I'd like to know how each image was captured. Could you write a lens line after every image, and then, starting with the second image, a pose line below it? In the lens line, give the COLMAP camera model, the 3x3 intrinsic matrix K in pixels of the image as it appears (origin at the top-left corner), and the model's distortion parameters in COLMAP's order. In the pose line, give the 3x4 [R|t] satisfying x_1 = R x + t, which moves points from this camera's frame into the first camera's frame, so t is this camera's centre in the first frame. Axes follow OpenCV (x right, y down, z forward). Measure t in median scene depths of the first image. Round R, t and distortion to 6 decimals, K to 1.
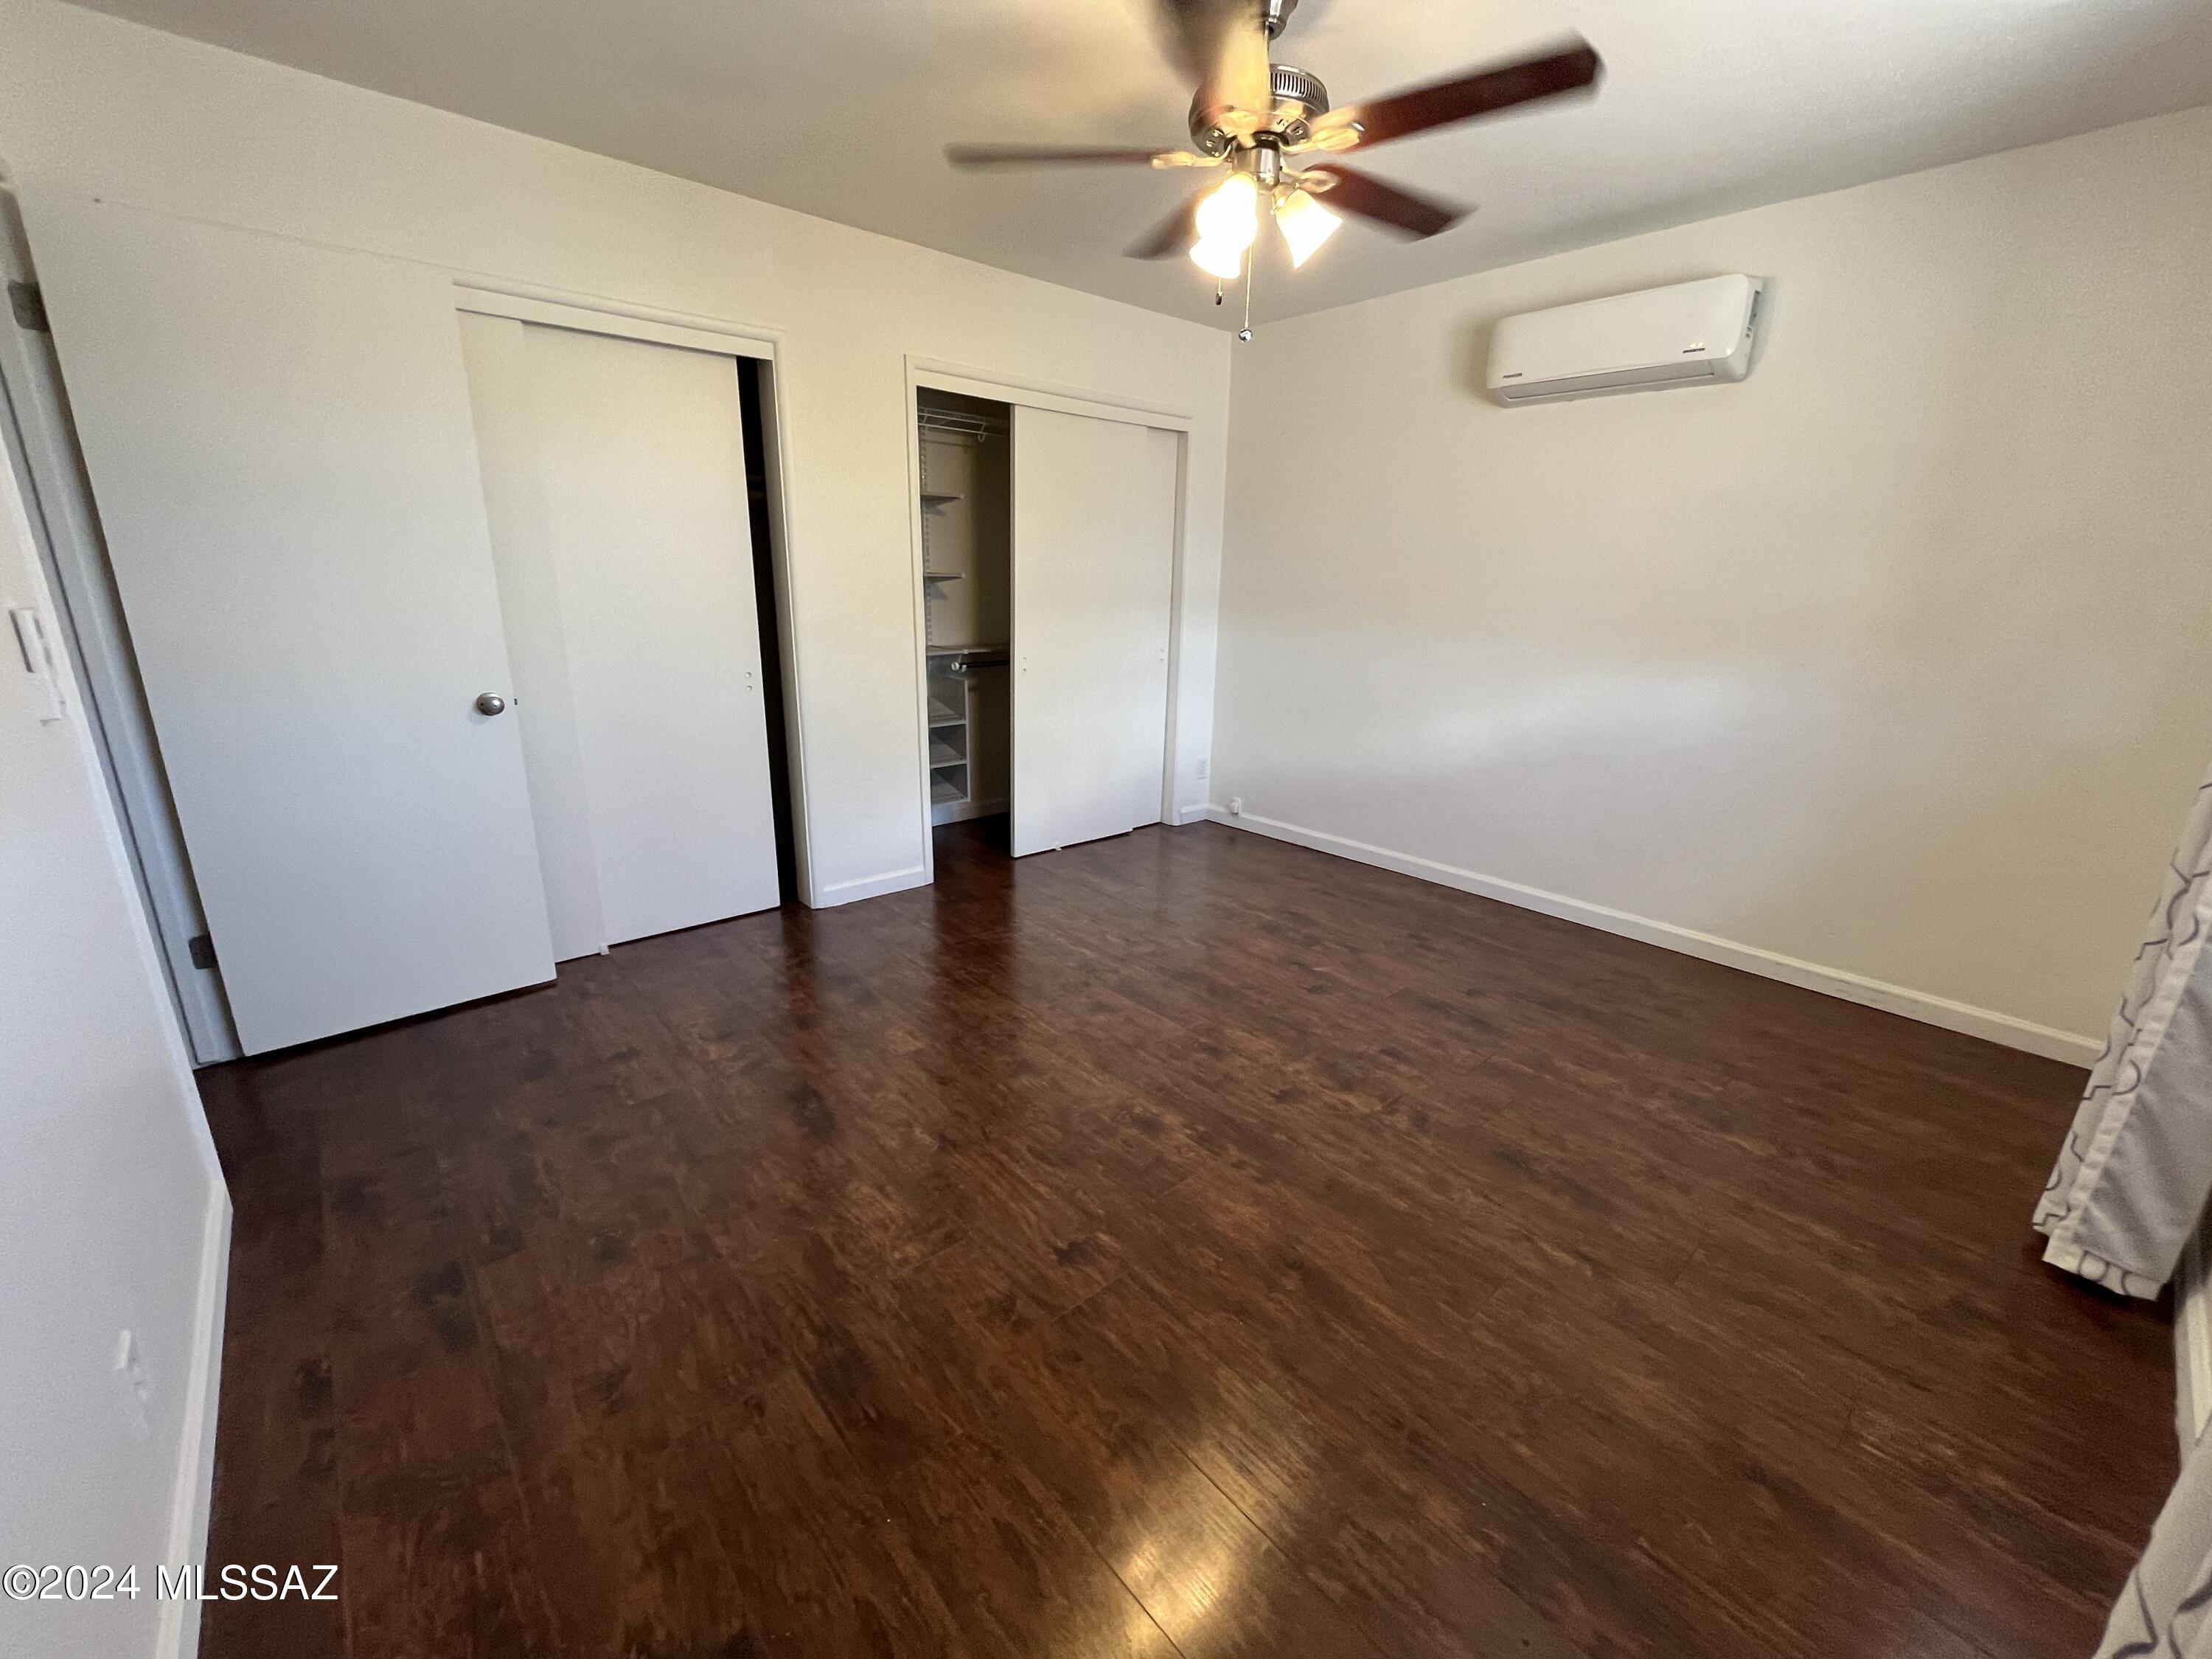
lens RADIAL K [[896.9, 0, 1103.5], [0, 896.9, 828.0], [0, 0, 1]] dist [-0.001140, 0.000455]
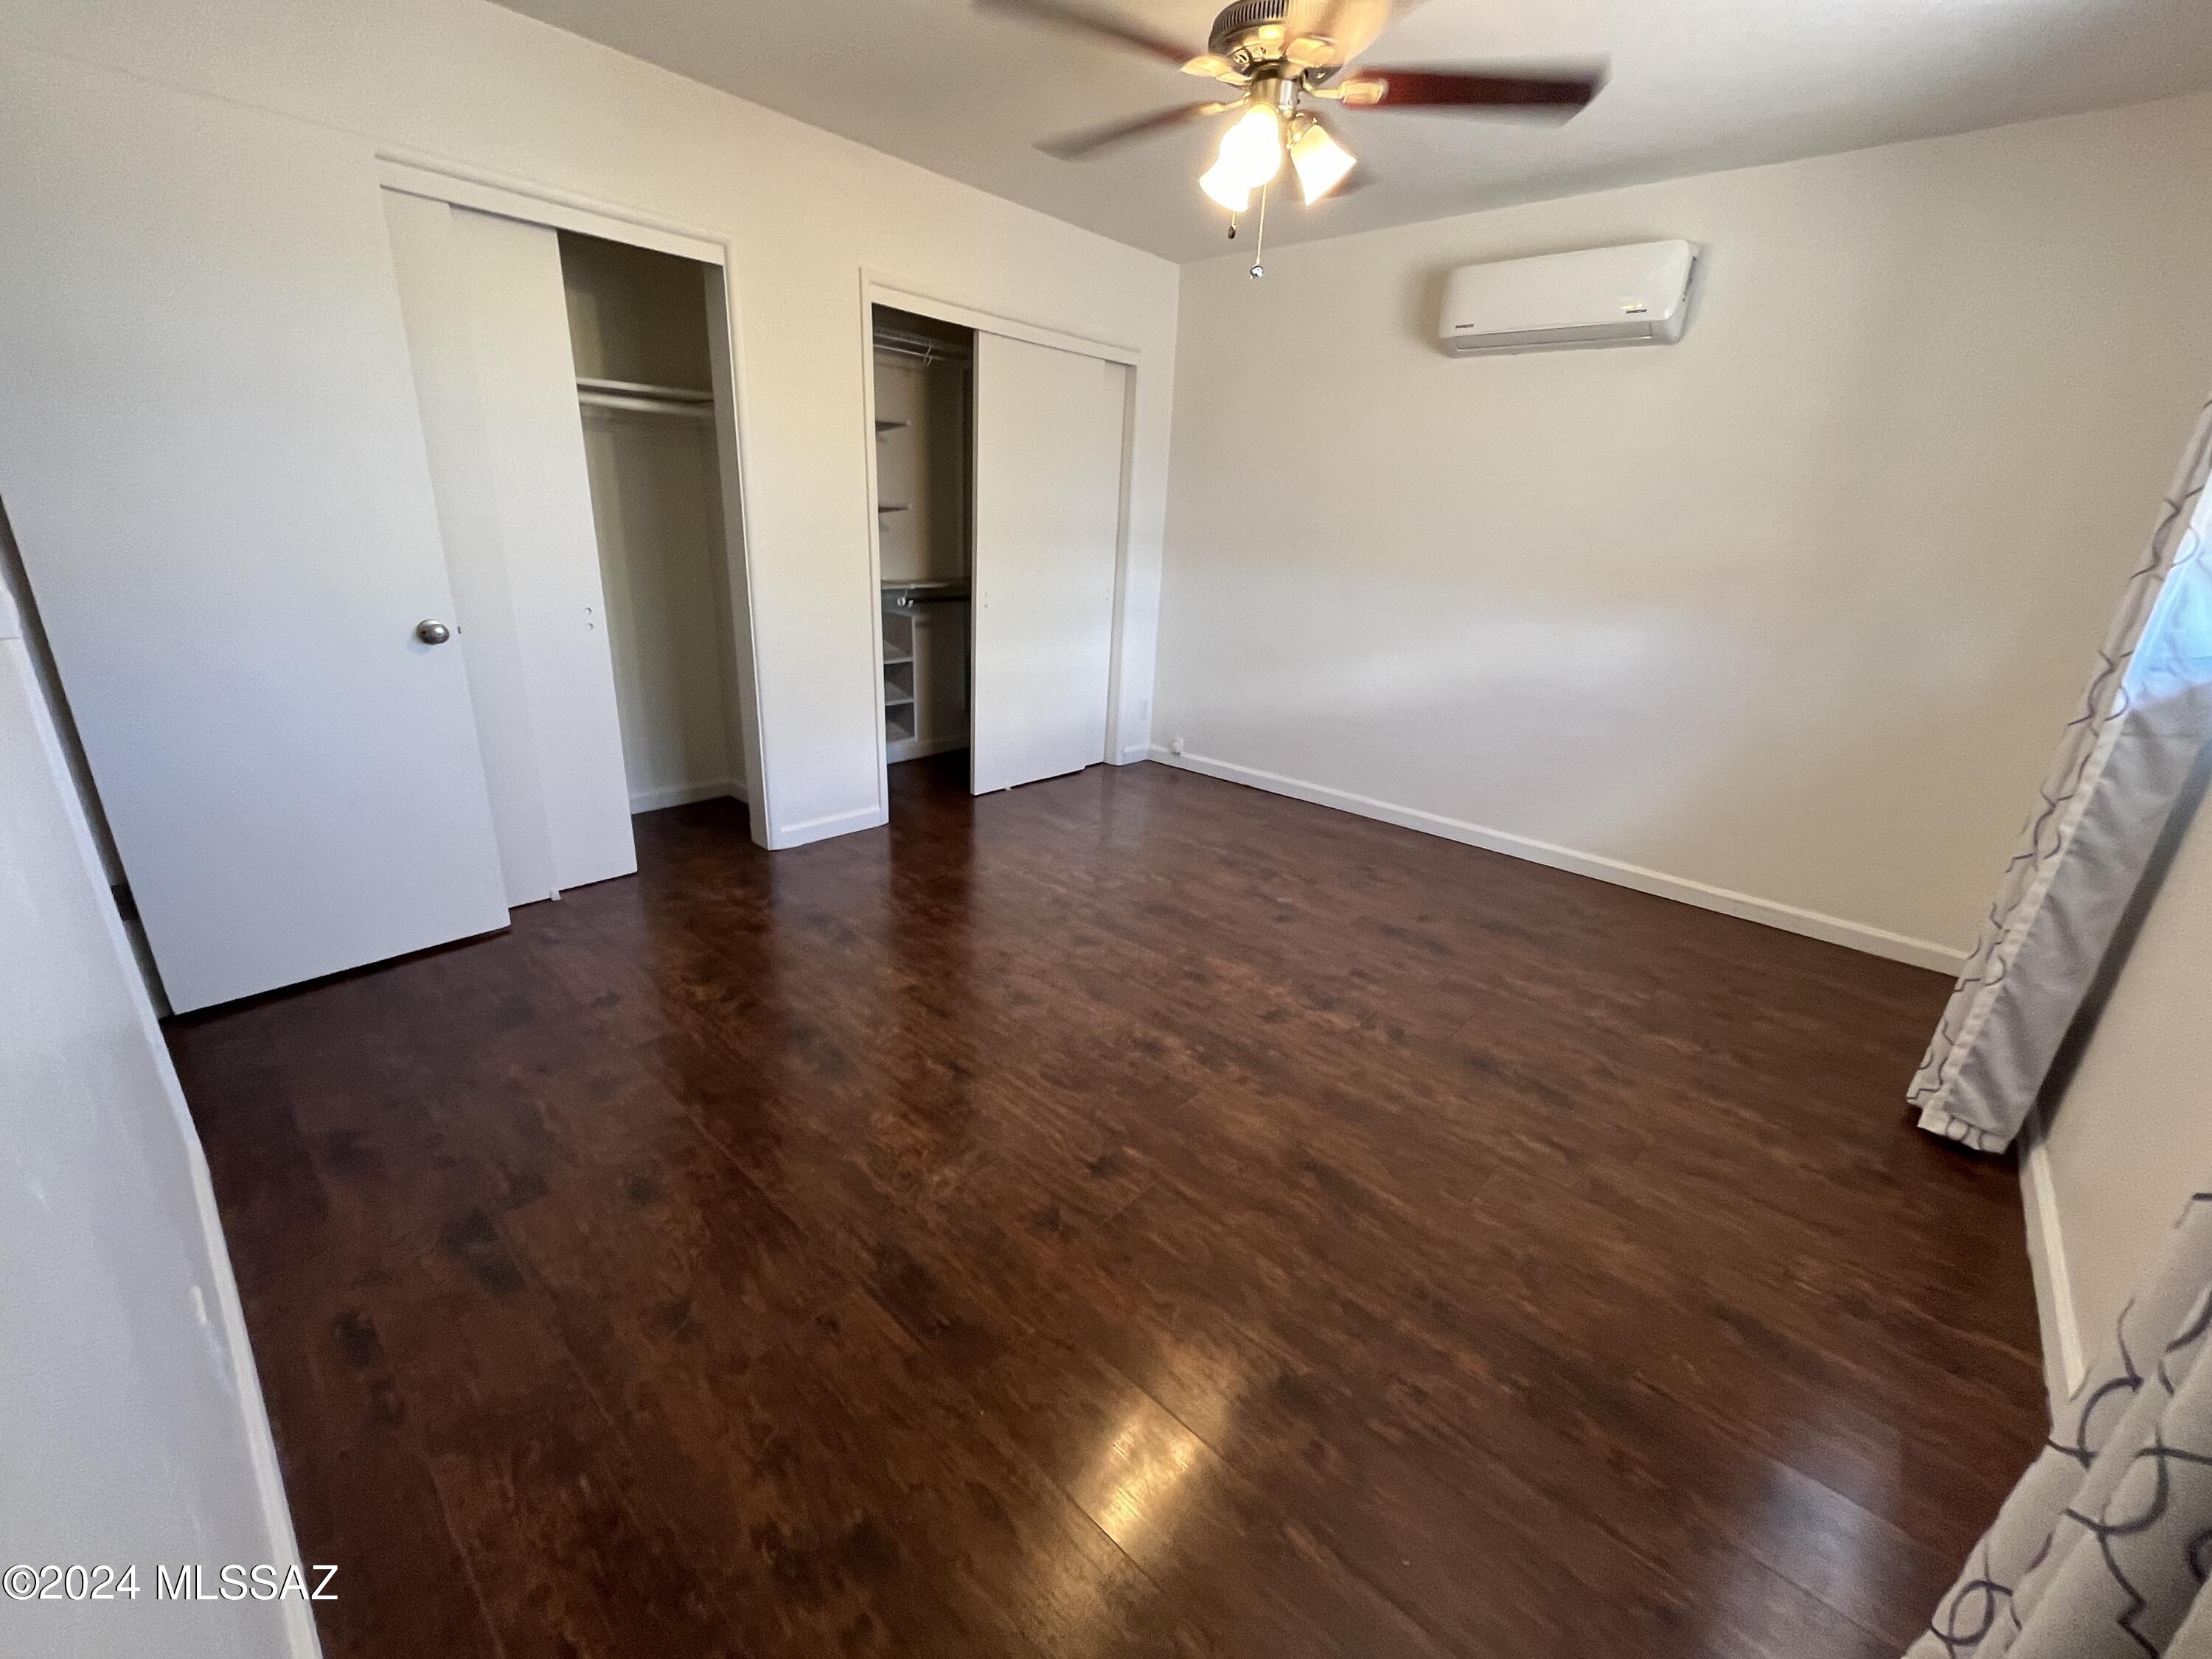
lens RADIAL K [[896.9, 0, 1100.5], [0, 896.9, 826.8], [0, 0, 1]] dist [-0.001140, 0.000455]
pose [[0.993053, -0.010555, 0.117195, -0.144736], [0.003361, 0.998107, 0.061415, 0.011061], [-0.117621, -0.060594, 0.991208, -0.016098]]
